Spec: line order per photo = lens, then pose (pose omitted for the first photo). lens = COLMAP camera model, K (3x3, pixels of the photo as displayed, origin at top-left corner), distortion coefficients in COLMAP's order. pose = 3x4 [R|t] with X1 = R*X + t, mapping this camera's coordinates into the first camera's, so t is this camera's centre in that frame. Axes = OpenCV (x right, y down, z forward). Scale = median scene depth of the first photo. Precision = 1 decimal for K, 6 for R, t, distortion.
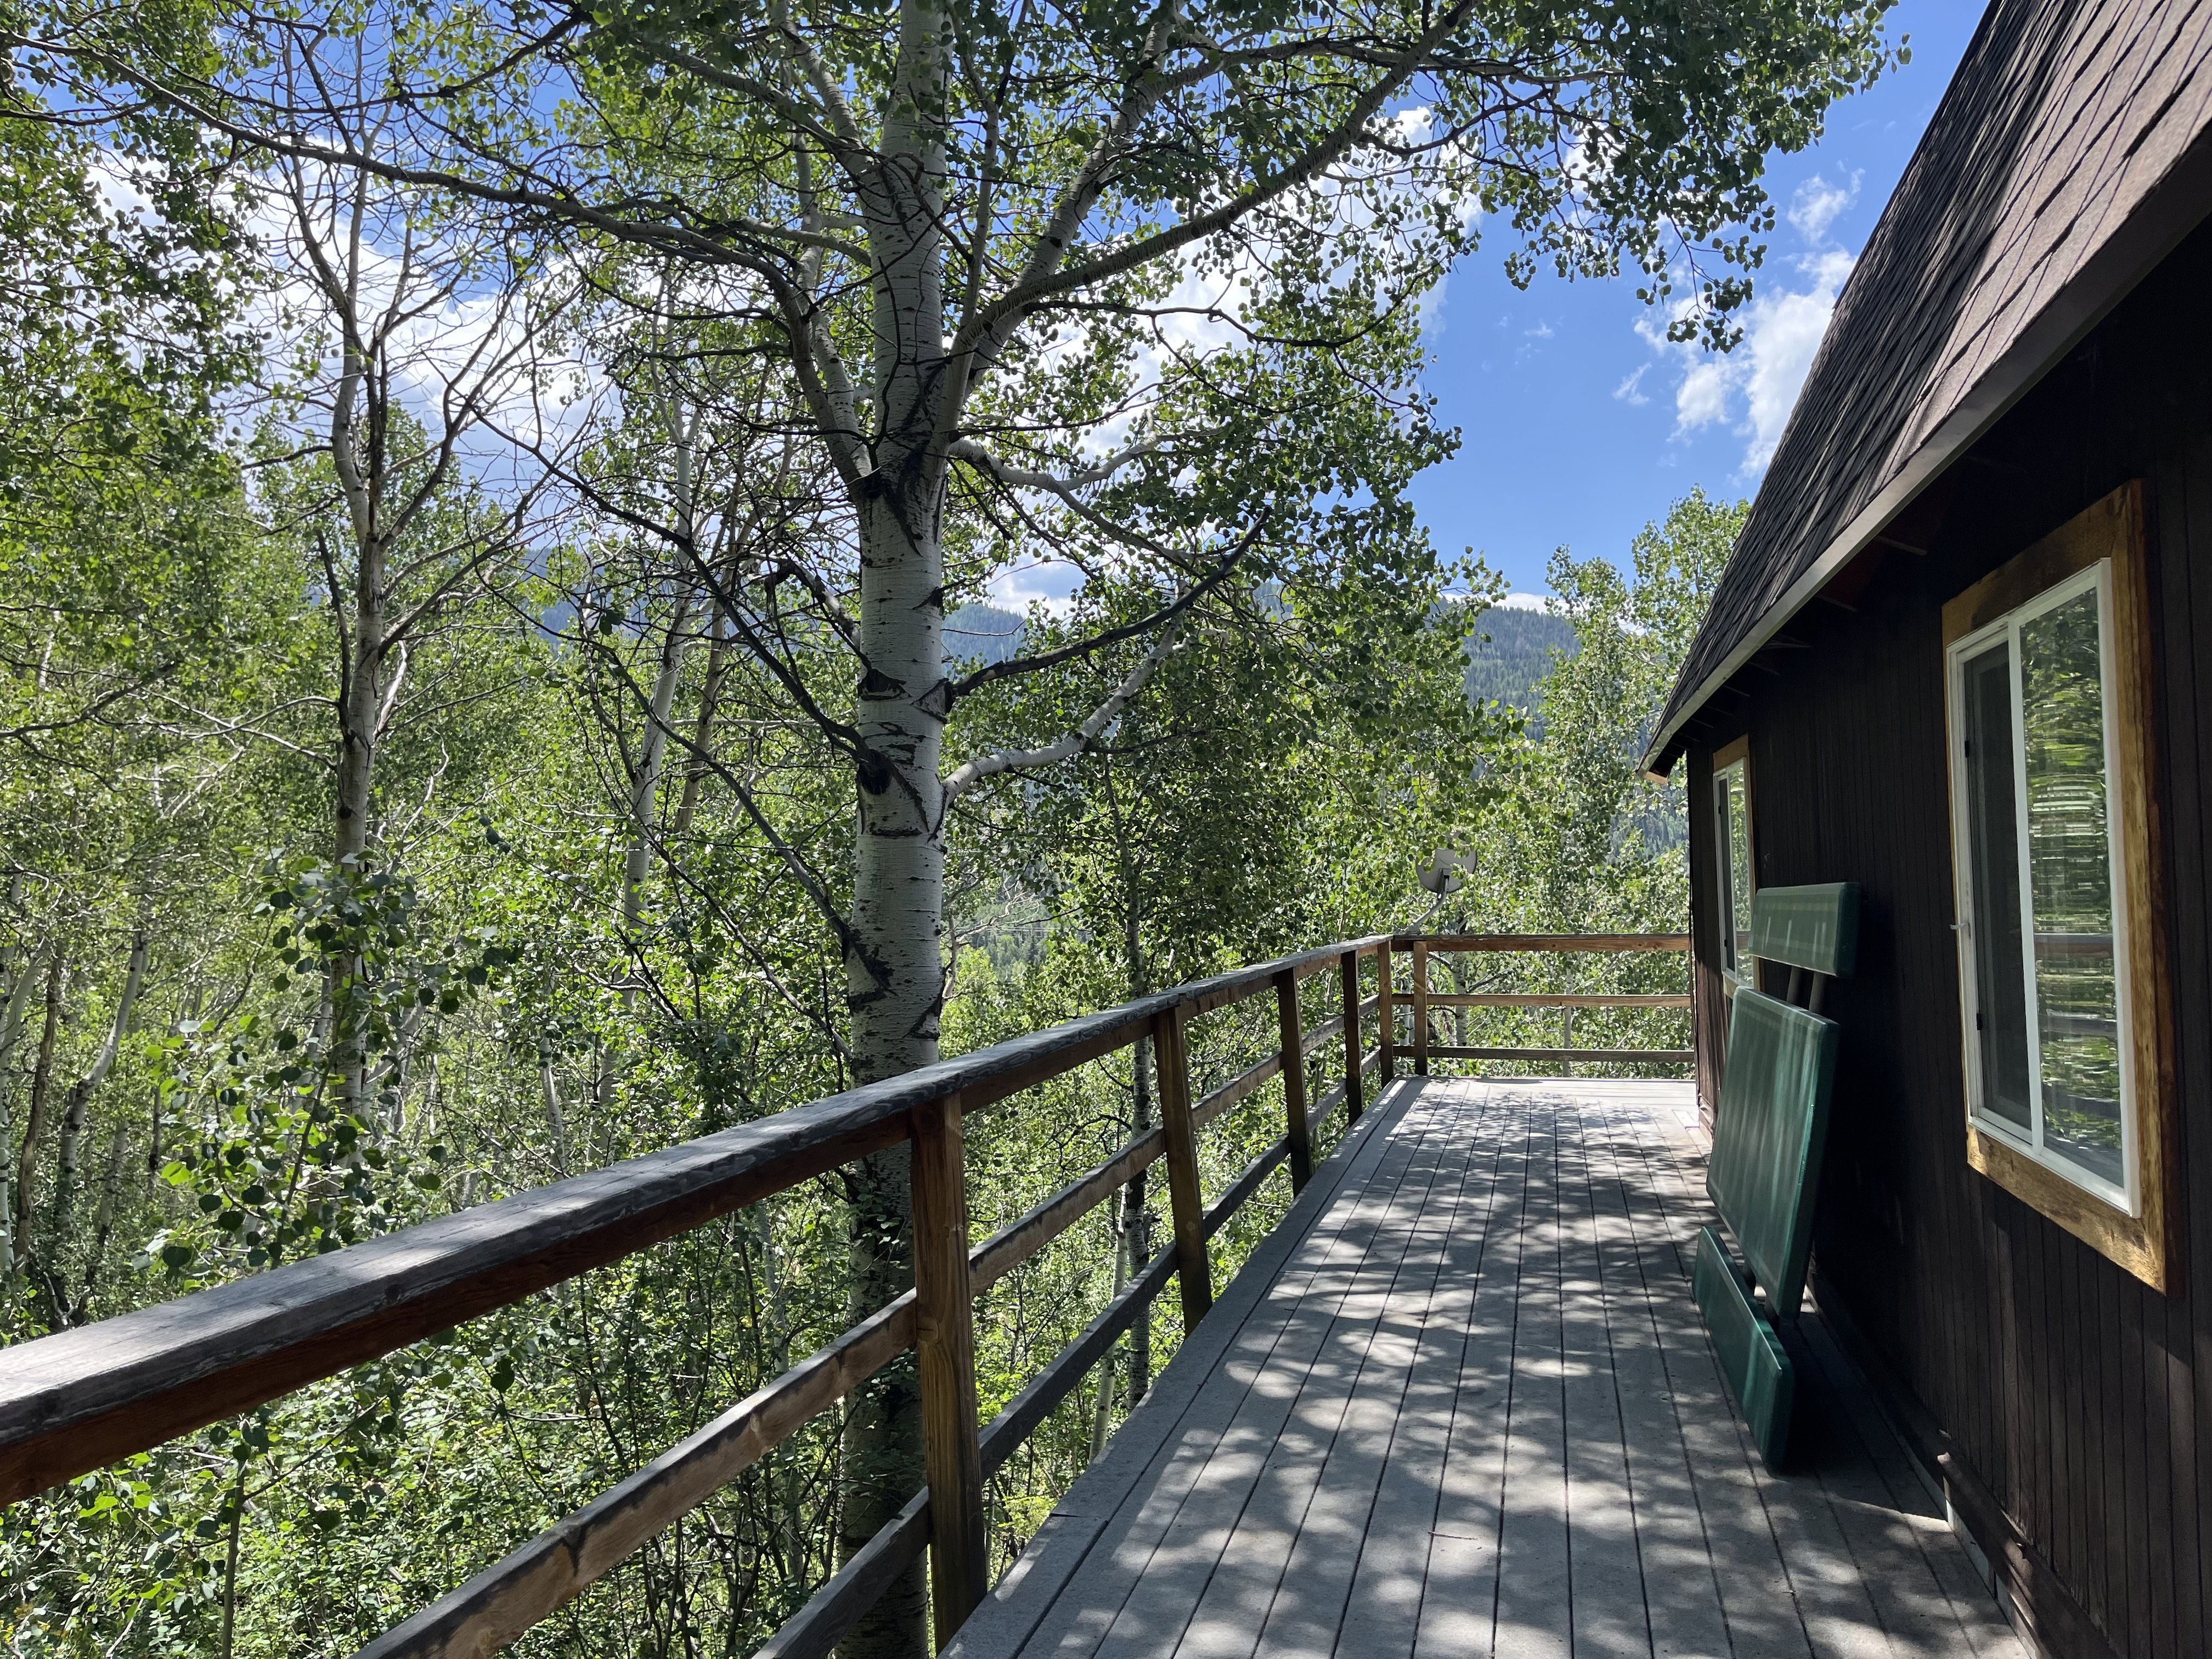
lens RADIAL K [[1670.0, 0, 1102.7], [0, 1670.0, 813.9], [0, 0, 1]] dist [0.037221, -0.013746]
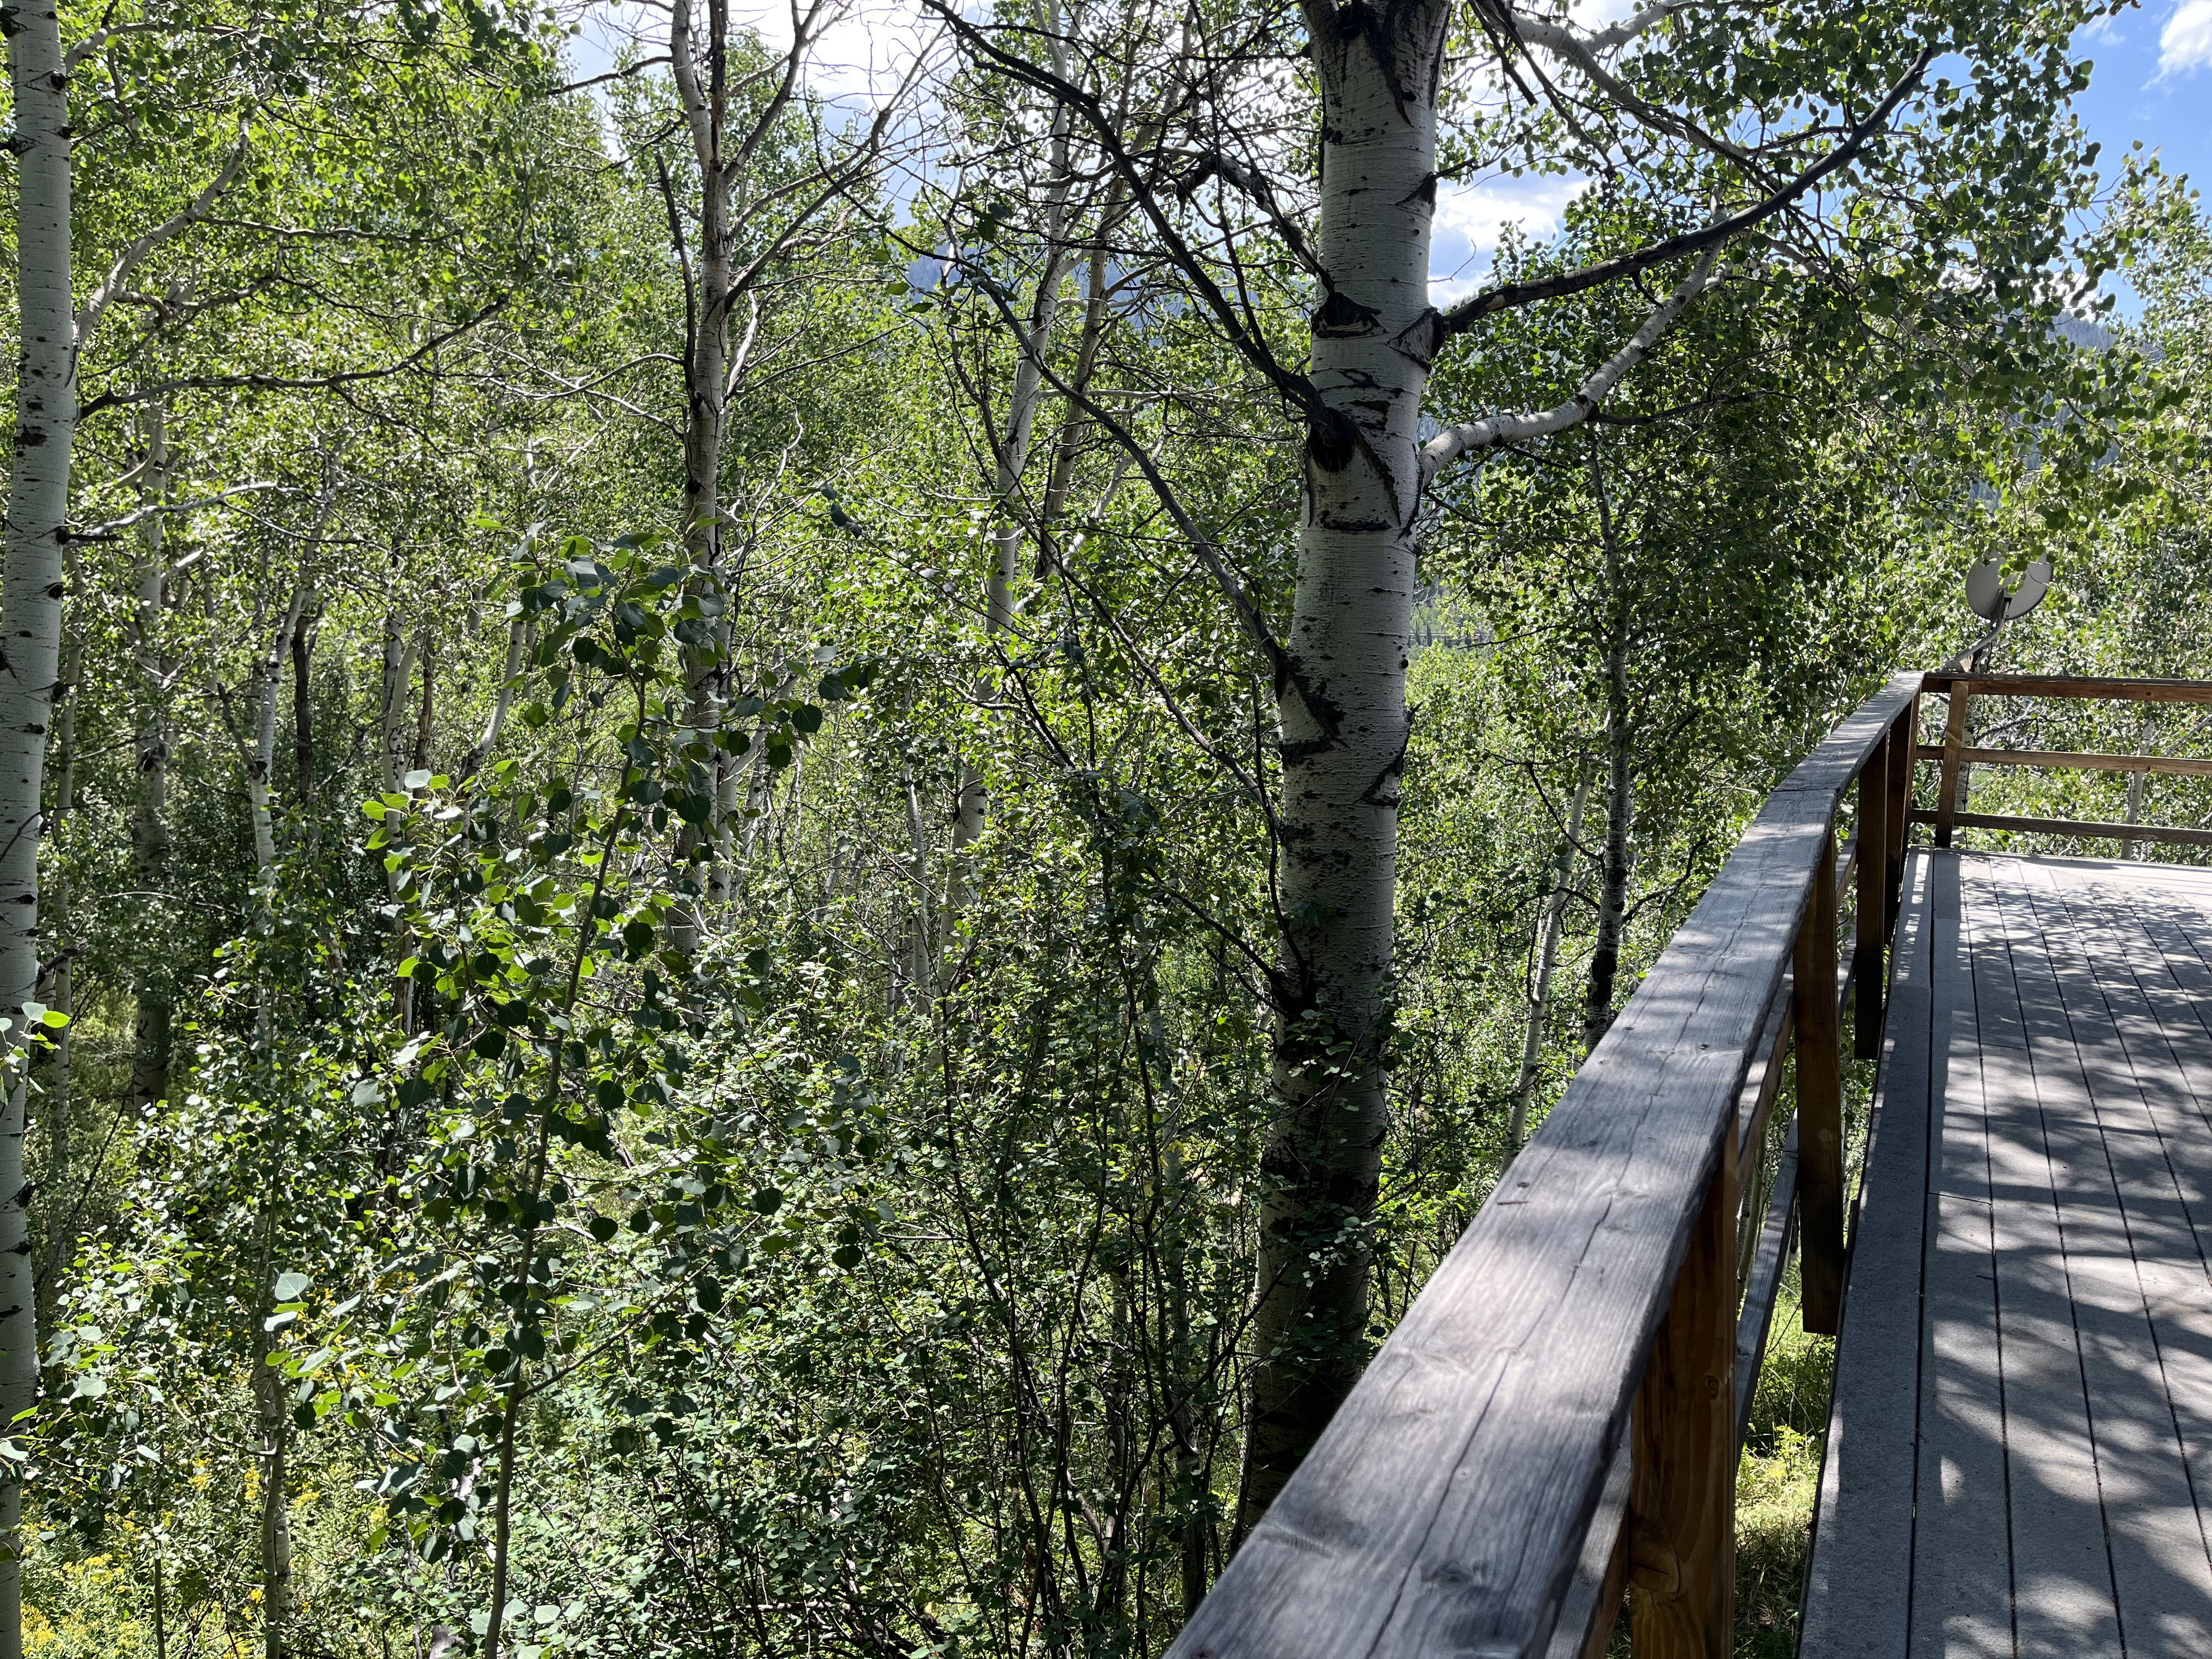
lens RADIAL K [[1670.0, 0, 1115.2], [0, 1670.0, 834.4], [0, 0, 1]] dist [0.037221, -0.013746]
pose [[0.980307, 0.060279, -0.188057, -0.056868], [-0.023469, 0.981089, 0.192131, 0.004165], [0.196082, -0.183933, 0.963182, 0.168018]]
